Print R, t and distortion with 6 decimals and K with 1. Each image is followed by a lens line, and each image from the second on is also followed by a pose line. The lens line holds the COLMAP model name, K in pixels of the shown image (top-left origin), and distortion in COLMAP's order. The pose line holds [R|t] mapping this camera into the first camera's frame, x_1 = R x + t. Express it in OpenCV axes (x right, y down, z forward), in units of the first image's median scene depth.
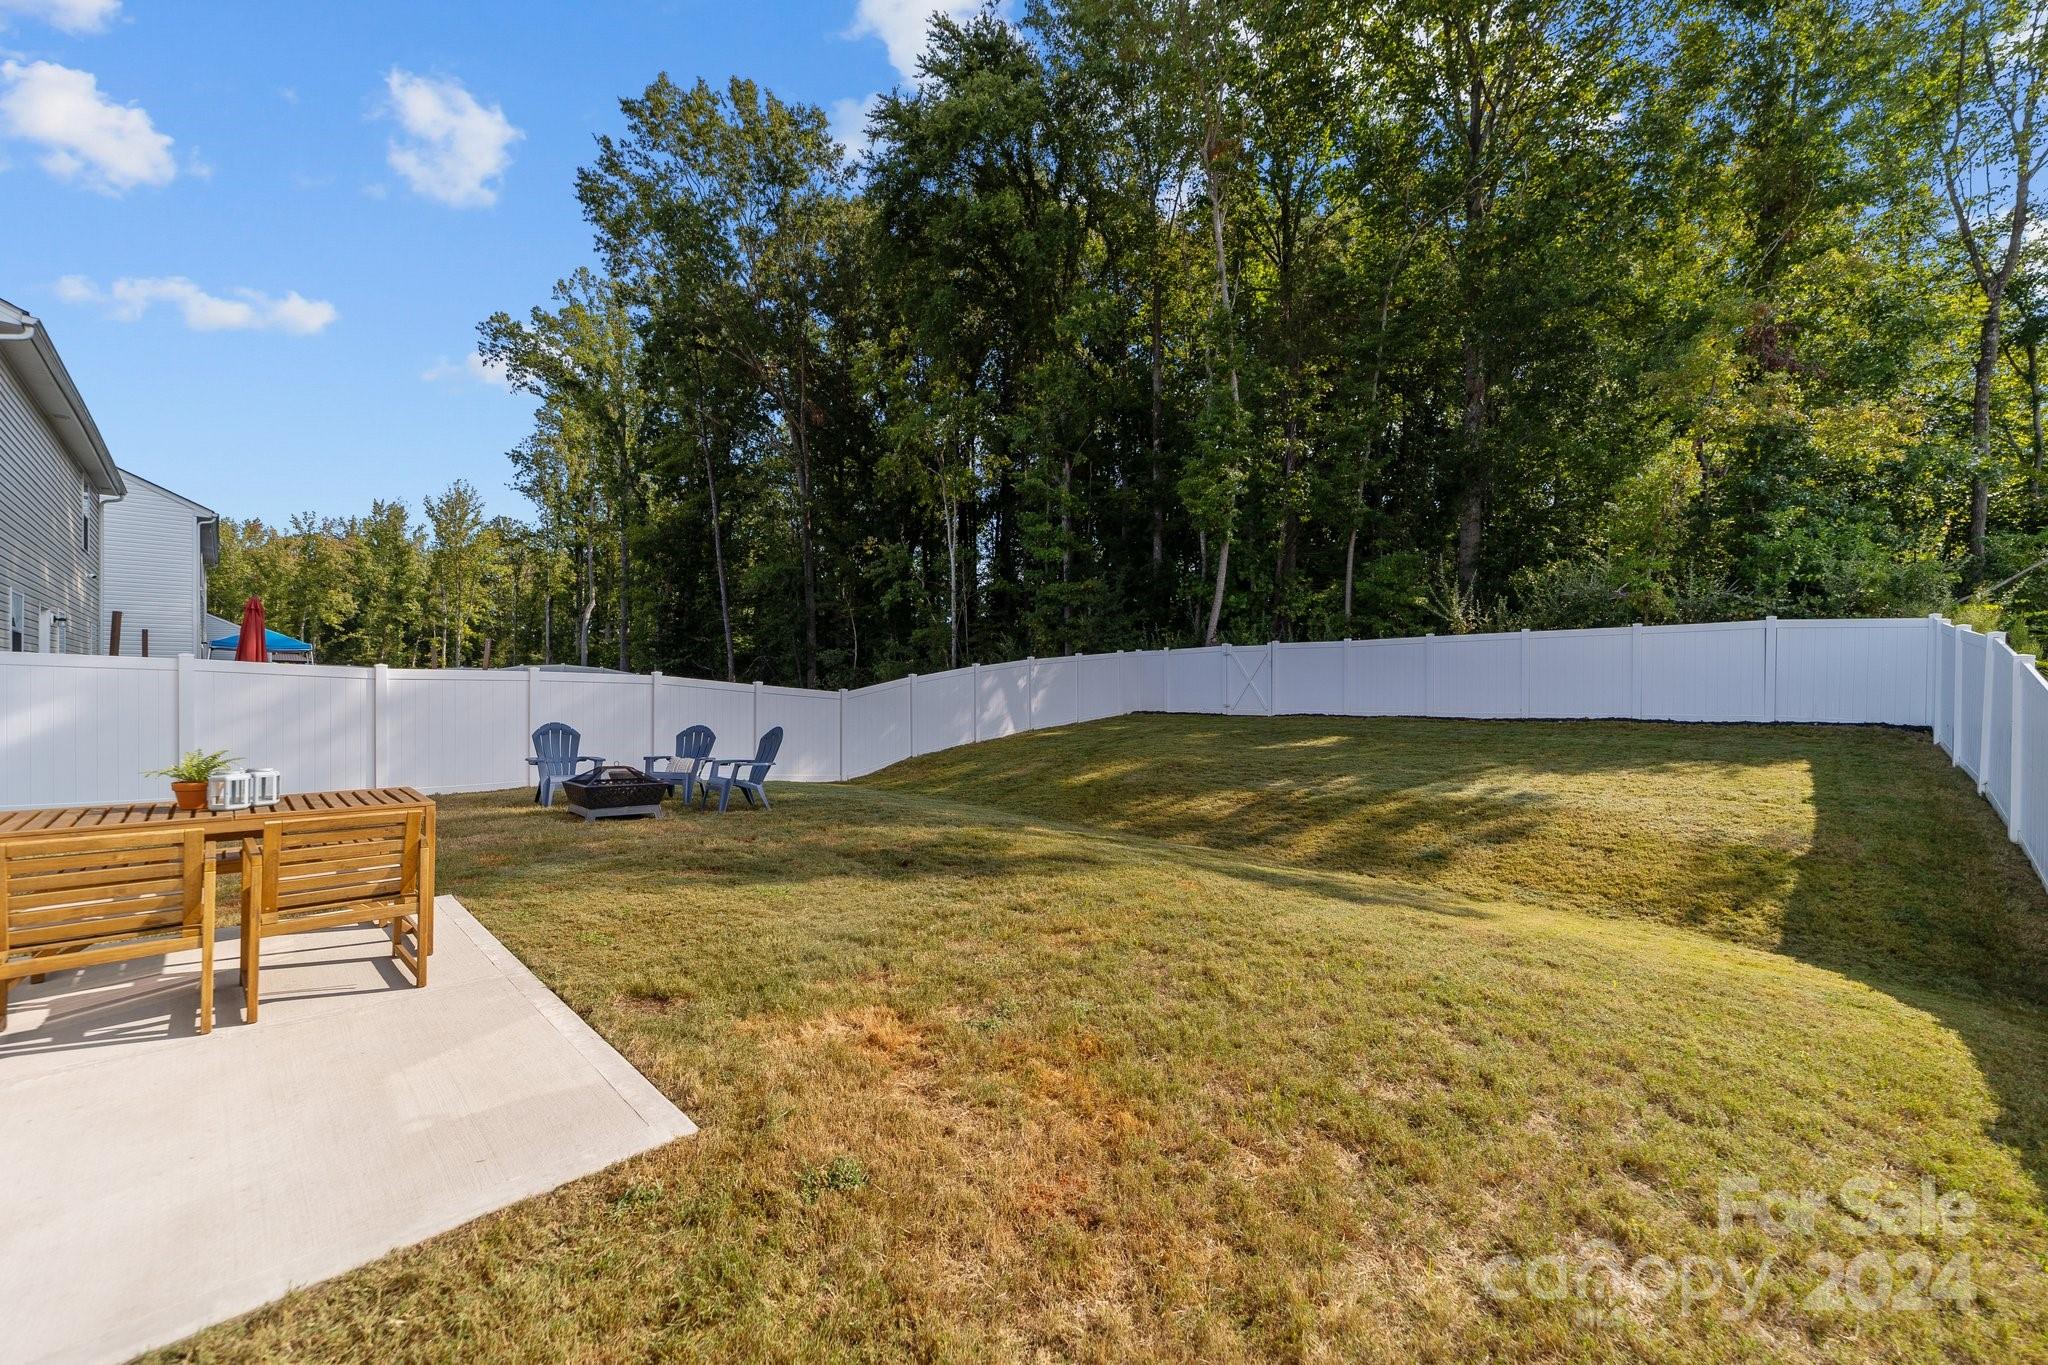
lens RADIAL K [[778.1, 0, 1009.5], [0, 778.1, 694.0], [0, 0, 1]] dist [0.000954, 0.000489]
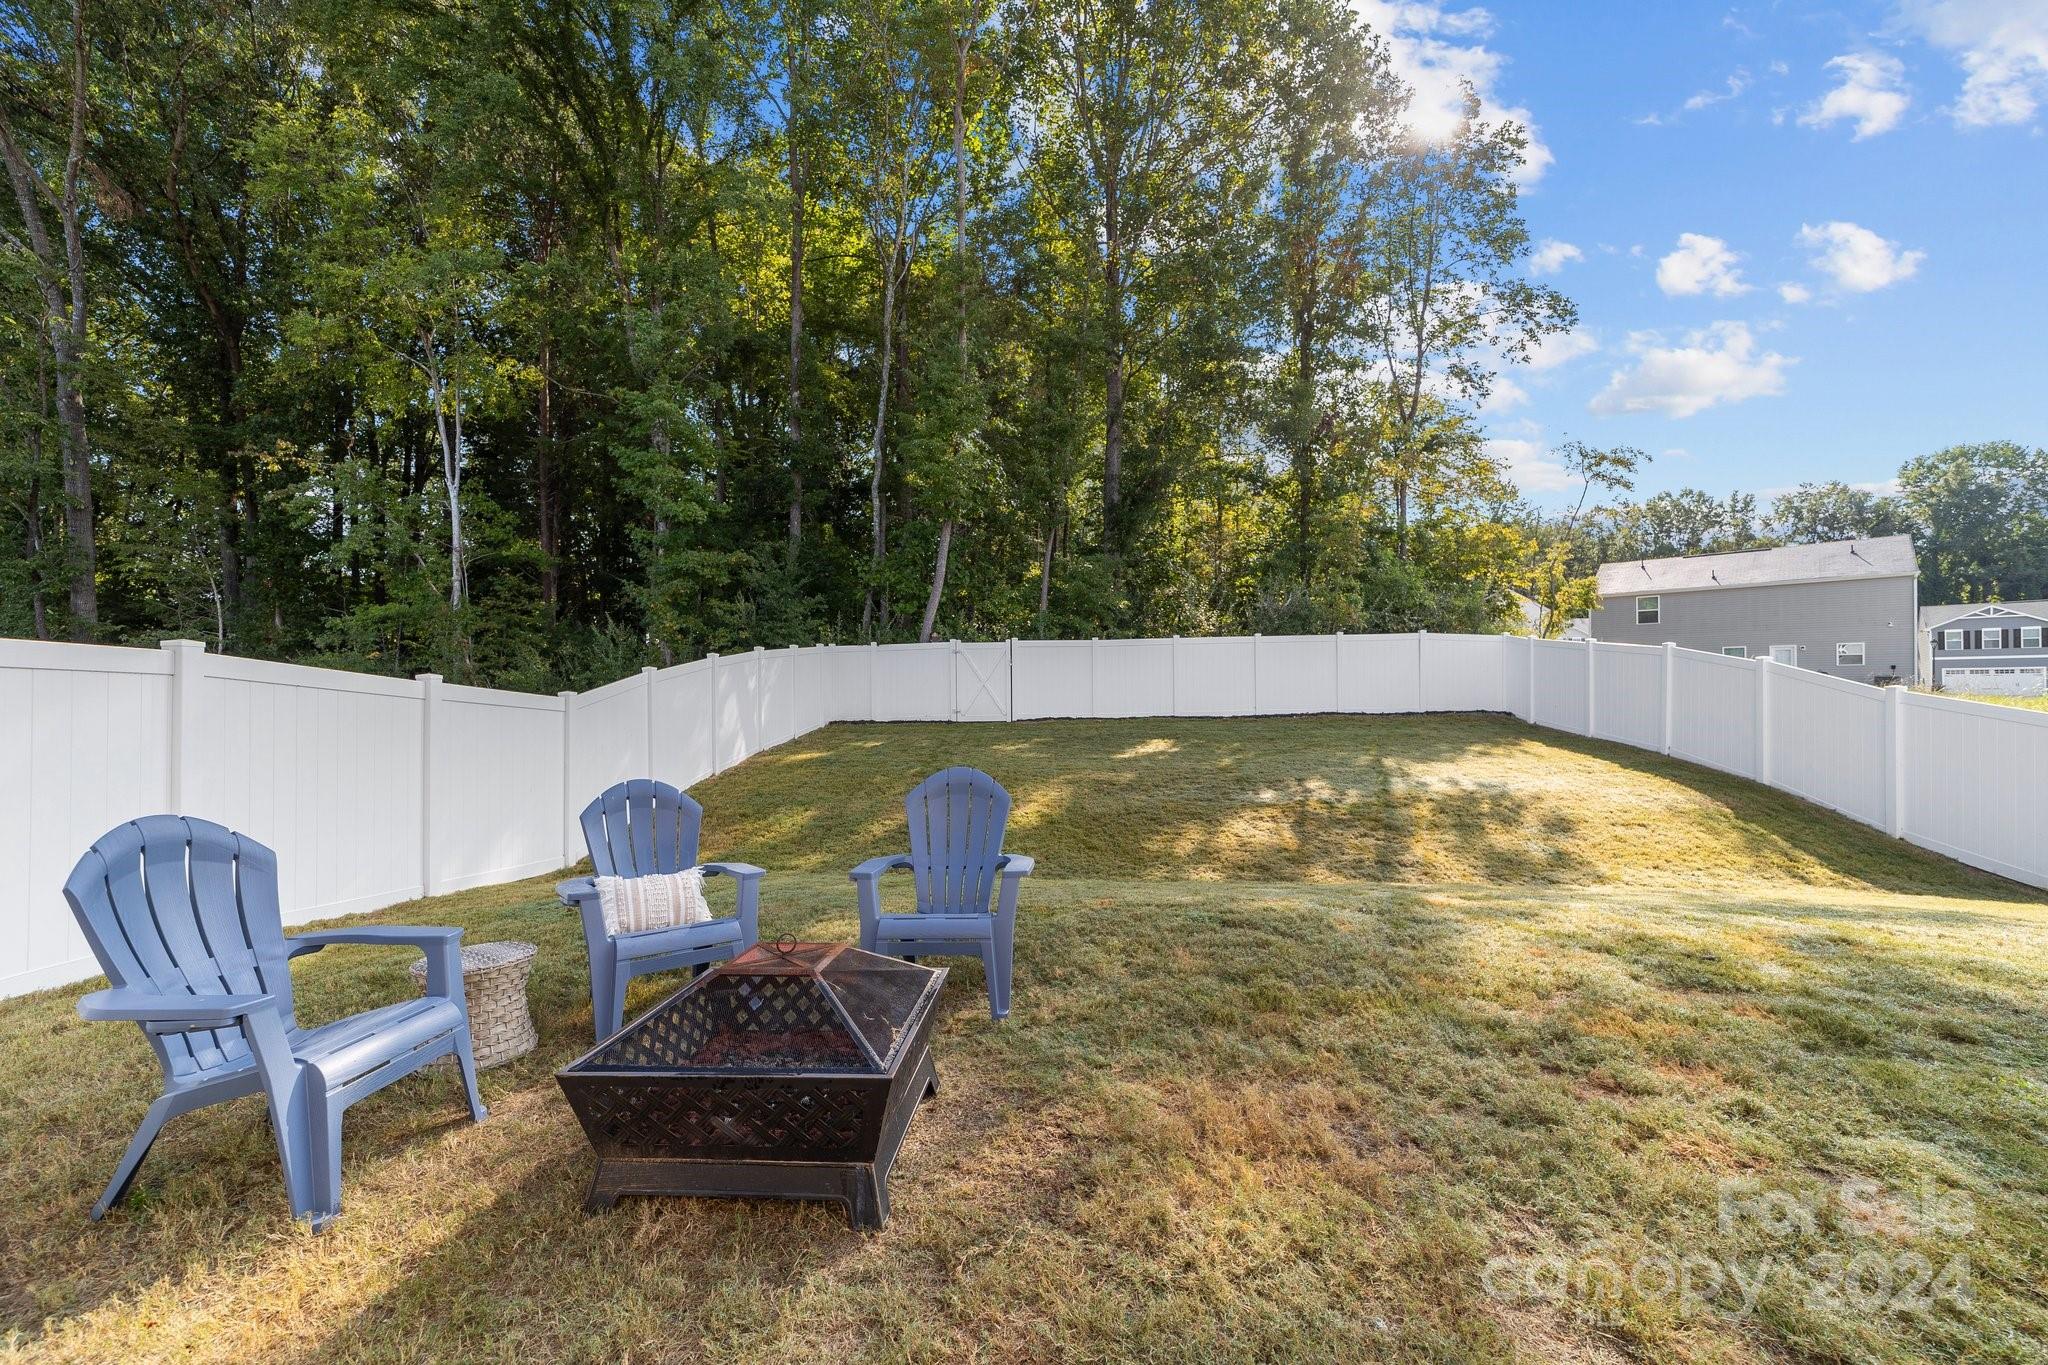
lens RADIAL K [[778.1, 0, 1009.5], [0, 778.1, 694.0], [0, 0, 1]] dist [0.000954, 0.000489]
pose [[0.753111, -0.007570, 0.657850, -0.258039], [0.013281, 0.999905, -0.003698, 0.000397], [-0.657759, 0.011522, 0.753140, 0.328935]]
